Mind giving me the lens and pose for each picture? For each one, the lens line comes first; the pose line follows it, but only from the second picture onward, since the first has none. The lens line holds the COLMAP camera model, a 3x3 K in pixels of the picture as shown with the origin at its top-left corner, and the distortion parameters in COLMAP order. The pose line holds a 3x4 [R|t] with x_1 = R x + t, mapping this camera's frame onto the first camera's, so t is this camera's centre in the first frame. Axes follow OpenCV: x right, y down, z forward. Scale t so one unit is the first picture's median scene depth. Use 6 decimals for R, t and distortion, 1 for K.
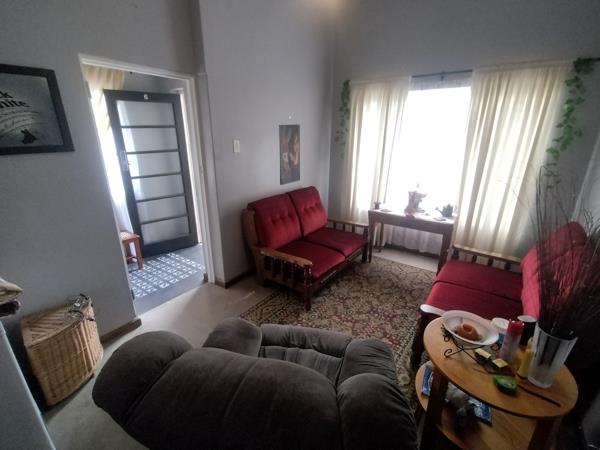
lens RADIAL K [[279.7, 0, 300.0], [0, 279.7, 225.0], [0, 0, 1]] dist [-0.010445, 0.013811]
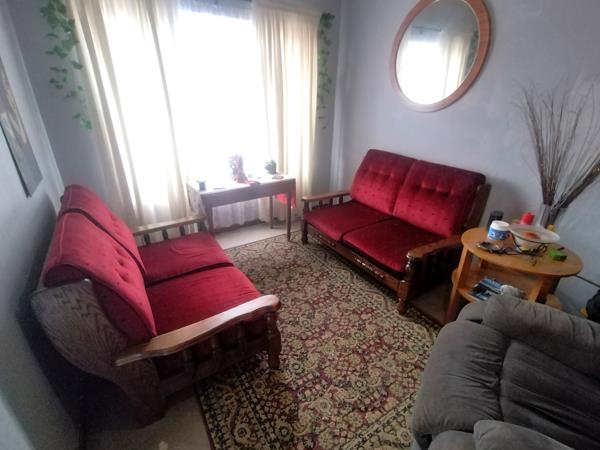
lens RADIAL K [[292.4, 0, 300.0], [0, 292.4, 225.0], [0, 0, 1]] dist [-0.000470, 0.000265]
pose [[0.357169, -0.379411, 0.853509, -0.322392], [0.293736, 0.913047, 0.282958, -0.123463], [-0.886651, 0.149642, 0.437558, 0.536494]]
